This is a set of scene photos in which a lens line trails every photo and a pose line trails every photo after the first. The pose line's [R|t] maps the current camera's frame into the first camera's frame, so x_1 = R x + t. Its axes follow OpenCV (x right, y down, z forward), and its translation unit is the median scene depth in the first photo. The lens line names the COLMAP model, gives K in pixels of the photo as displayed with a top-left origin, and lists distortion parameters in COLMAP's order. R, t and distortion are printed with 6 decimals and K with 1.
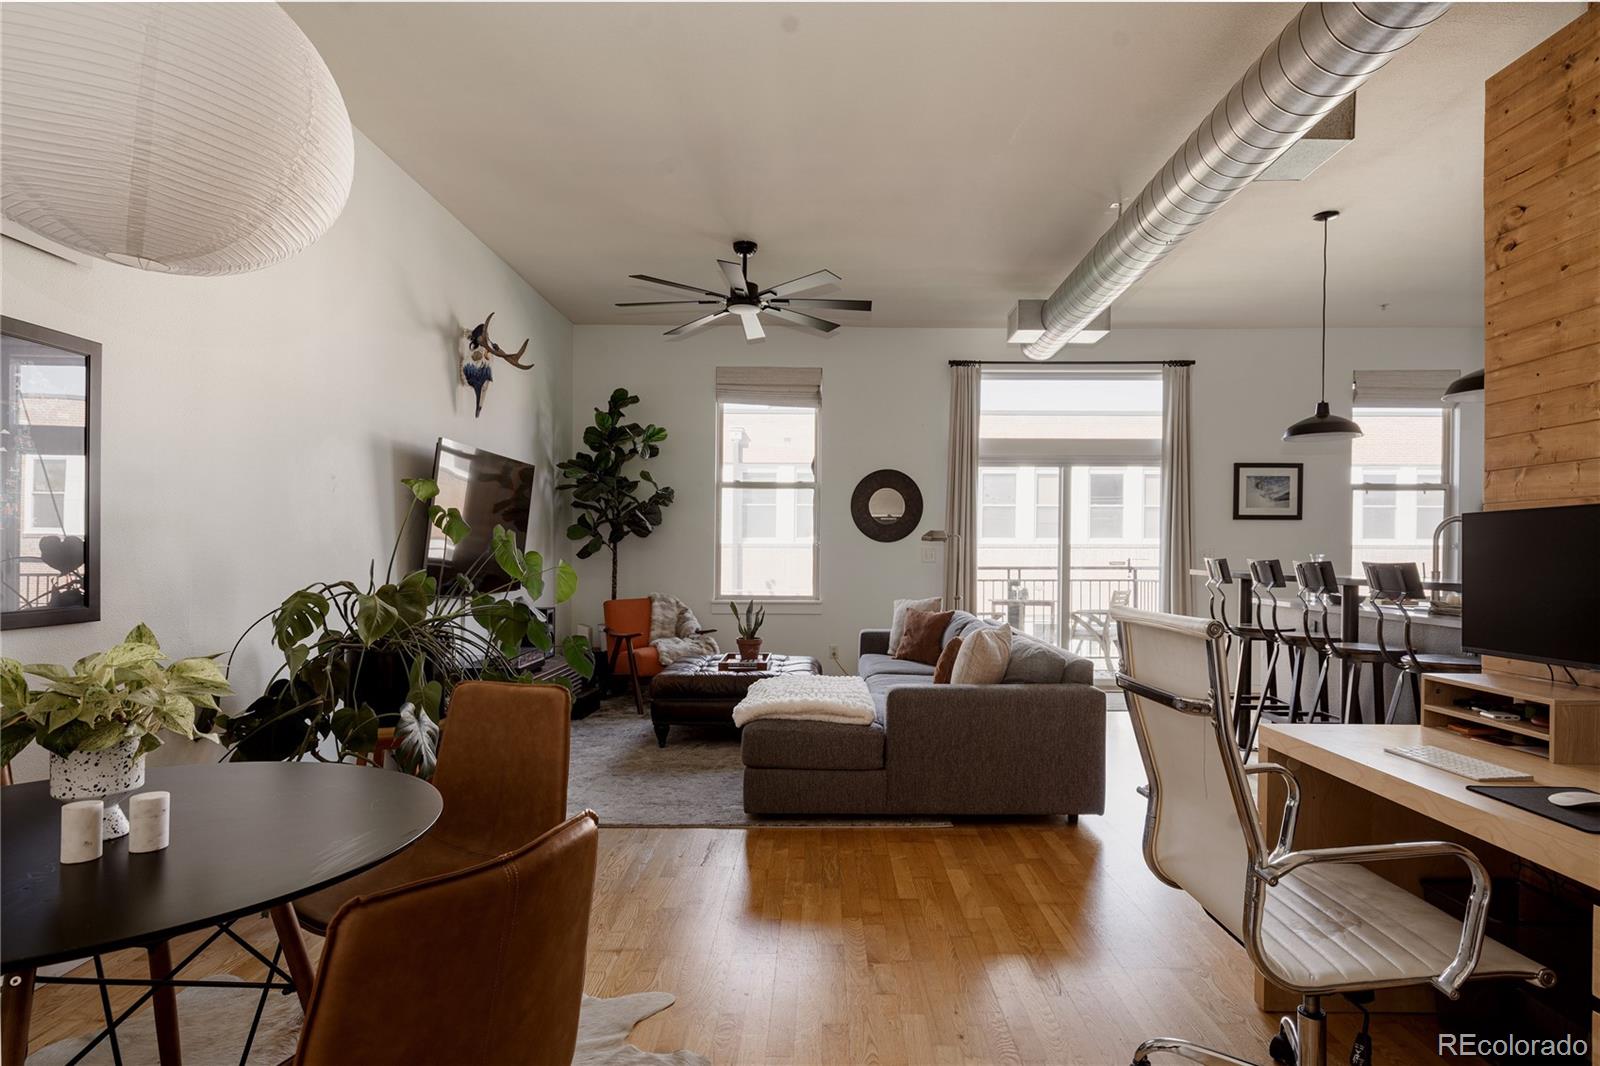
lens RADIAL K [[896.1, 0, 800.0], [0, 896.1, 533.0], [0, 0, 1]] dist [0.002989, 0.000044]
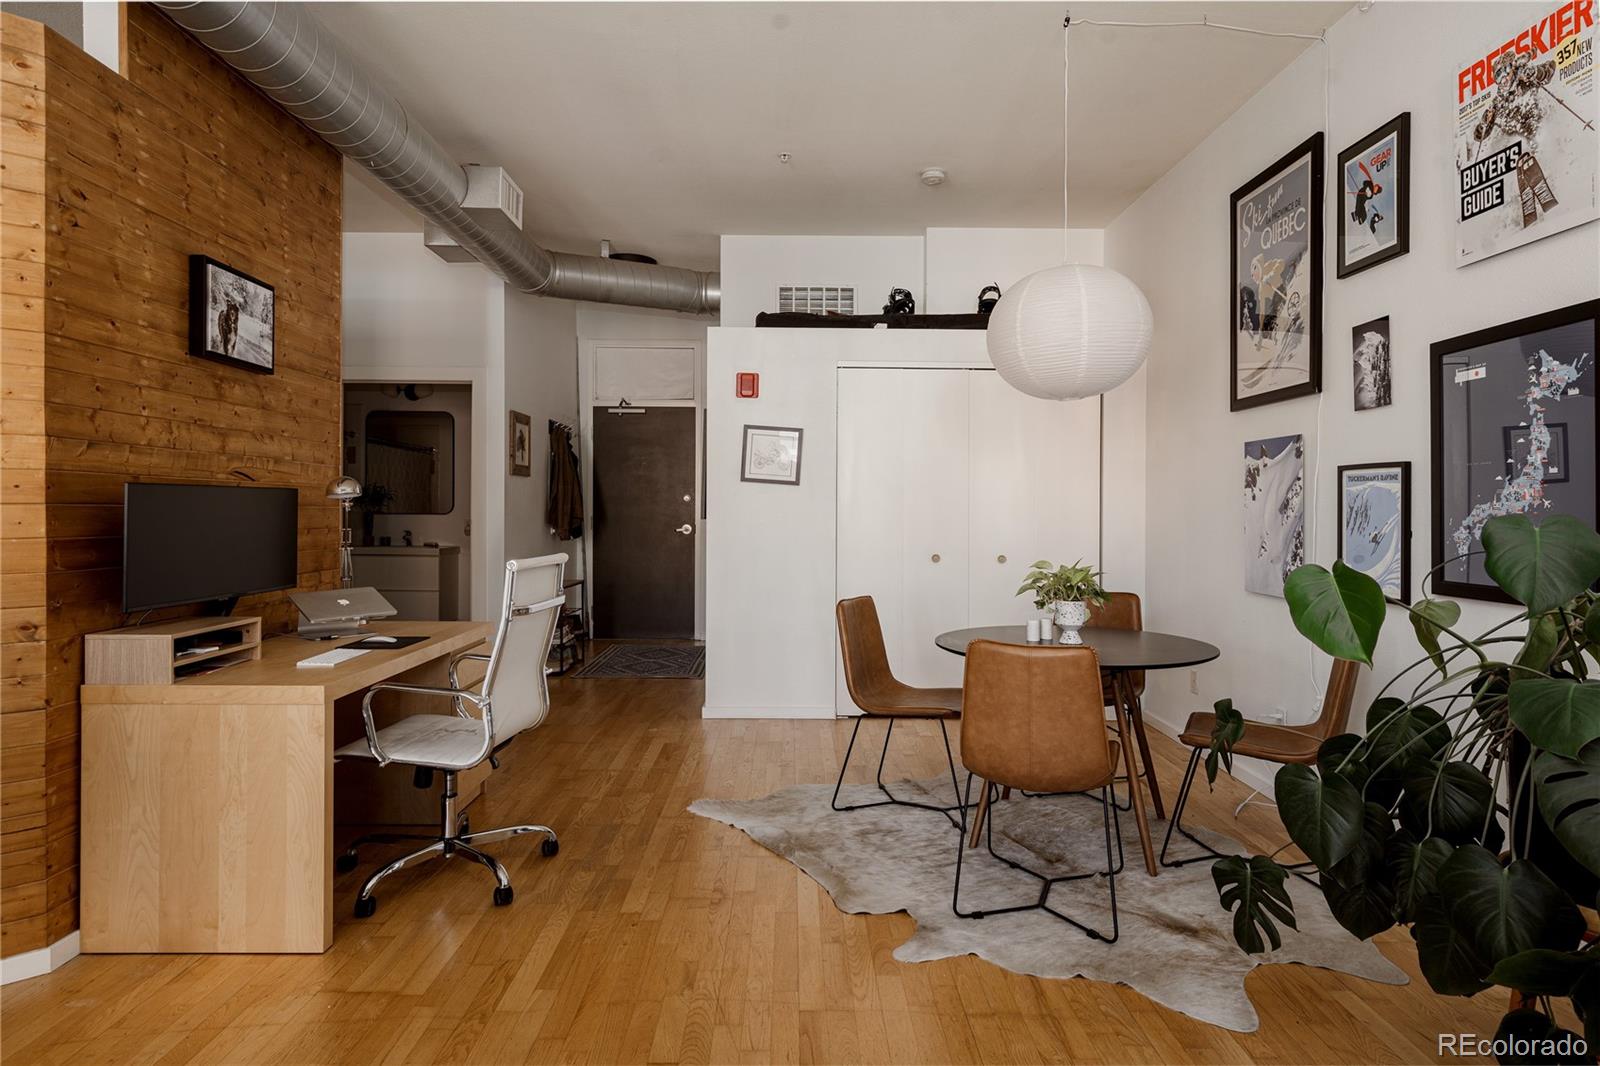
lens RADIAL K [[903.4, 0, 786.6], [0, 903.4, 496.0], [0, 0, 1]] dist [0.020120, -0.000204]
pose [[-0.999488, -0.014623, -0.028442, 0.001503], [-0.013494, 0.999129, -0.039498, 0.007646], [0.028995, -0.039094, -0.998815, 0.721944]]
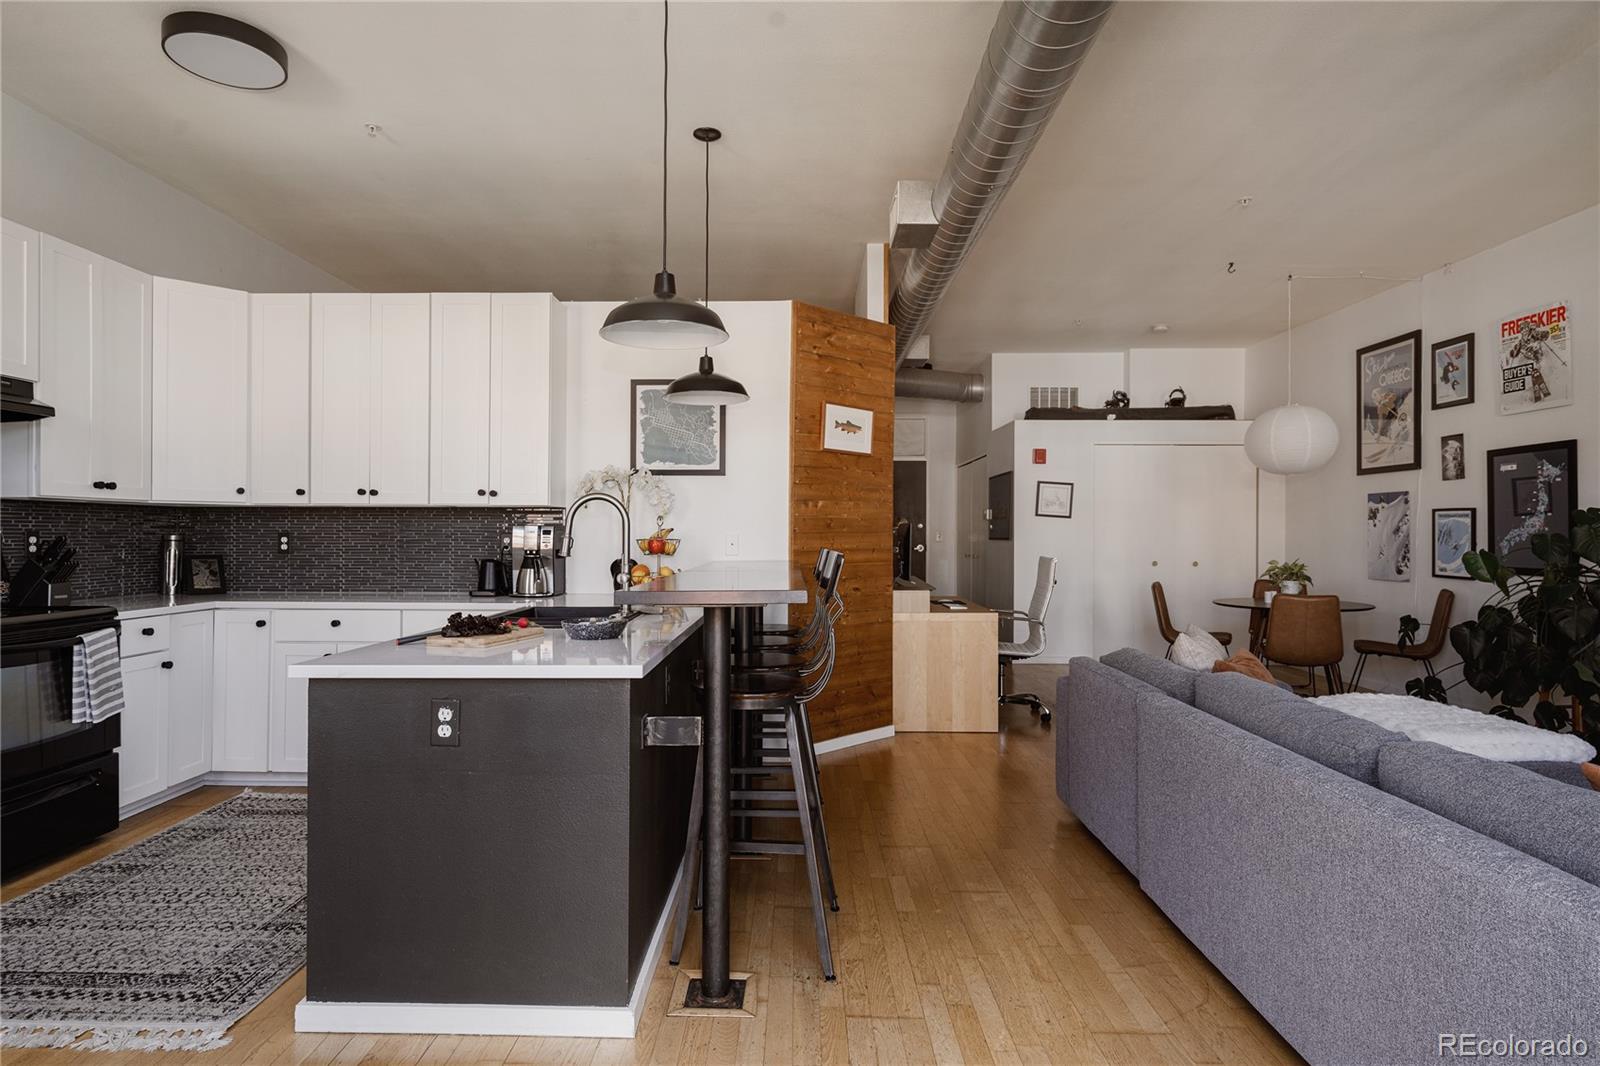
lens RADIAL K [[875.9, 0, 777.5], [0, 875.9, 523.0], [0, 0, 1]] dist [0.014648, -0.000607]
pose [[-0.999695, -0.011123, -0.022034, 0.378017], [-0.010292, 0.999244, -0.037485, 0.023037], [0.022435, -0.037247, -0.999054, 1.125258]]
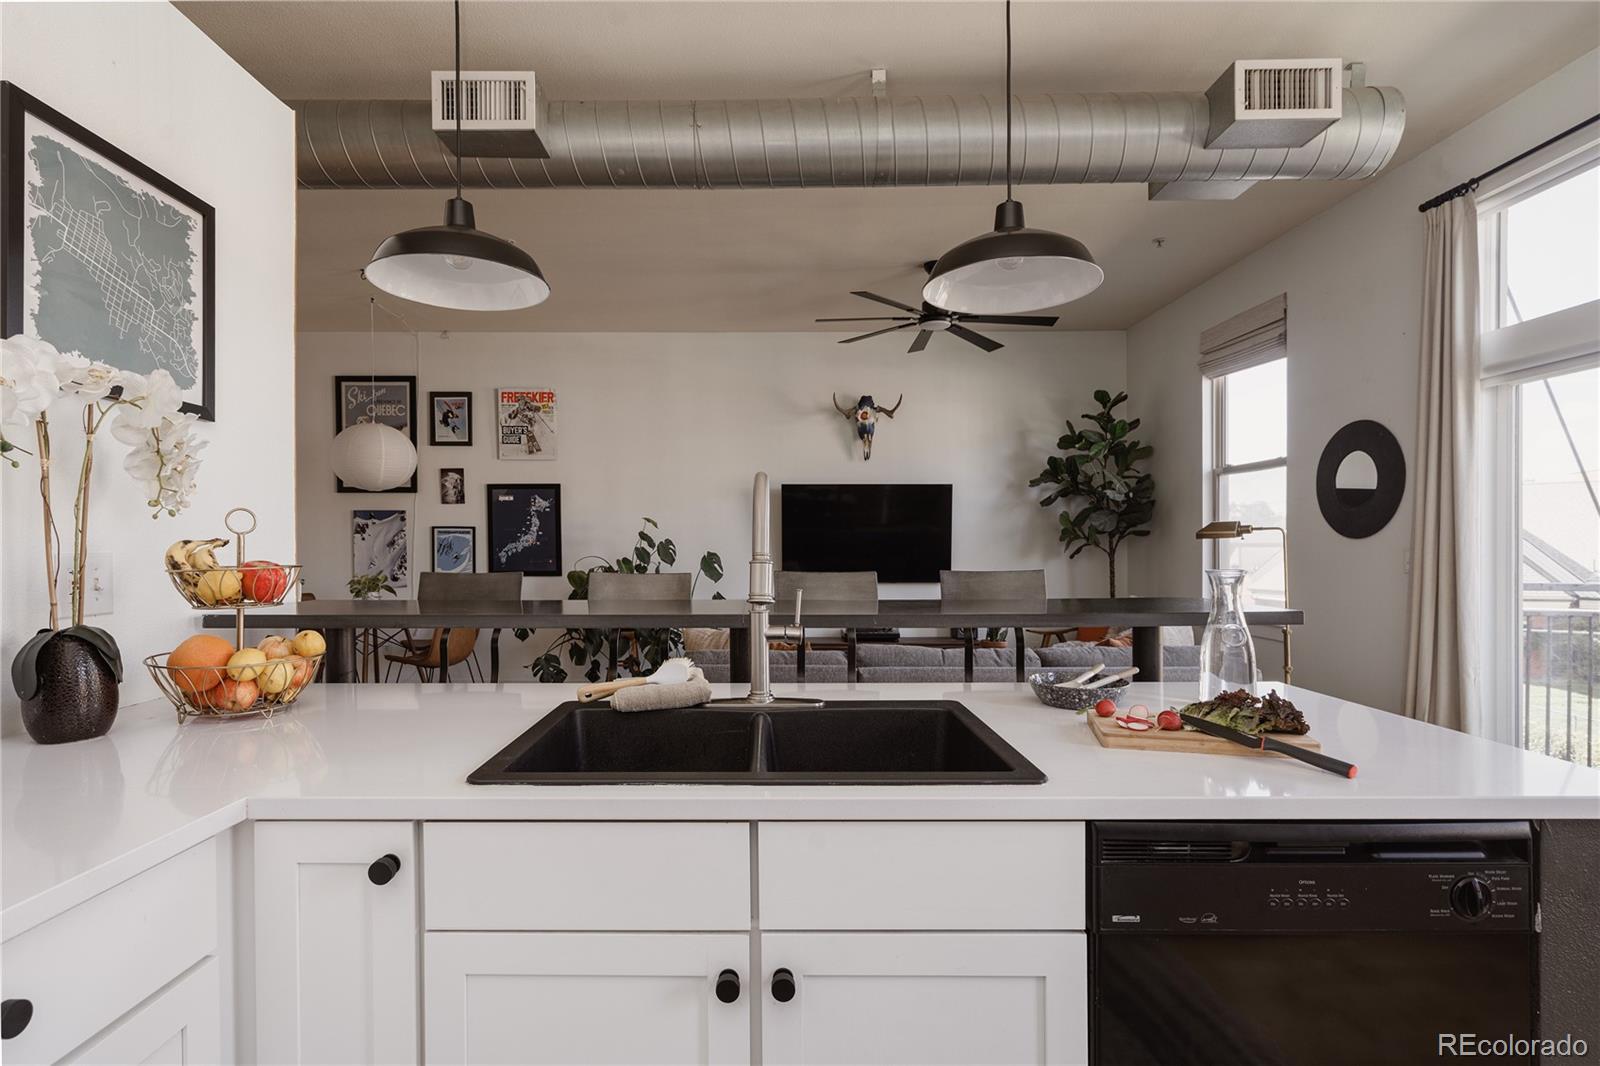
lens RADIAL K [[776.2, 0, 782.6], [0, 776.2, 563.8], [0, 0, 1]] dist [-0.001549, -0.000203]
pose [[0.052289, 0.013879, -0.998536, 0.685719], [0.025754, 0.999552, 0.015242, 0.011566], [0.998300, -0.026513, 0.051908, 0.630011]]
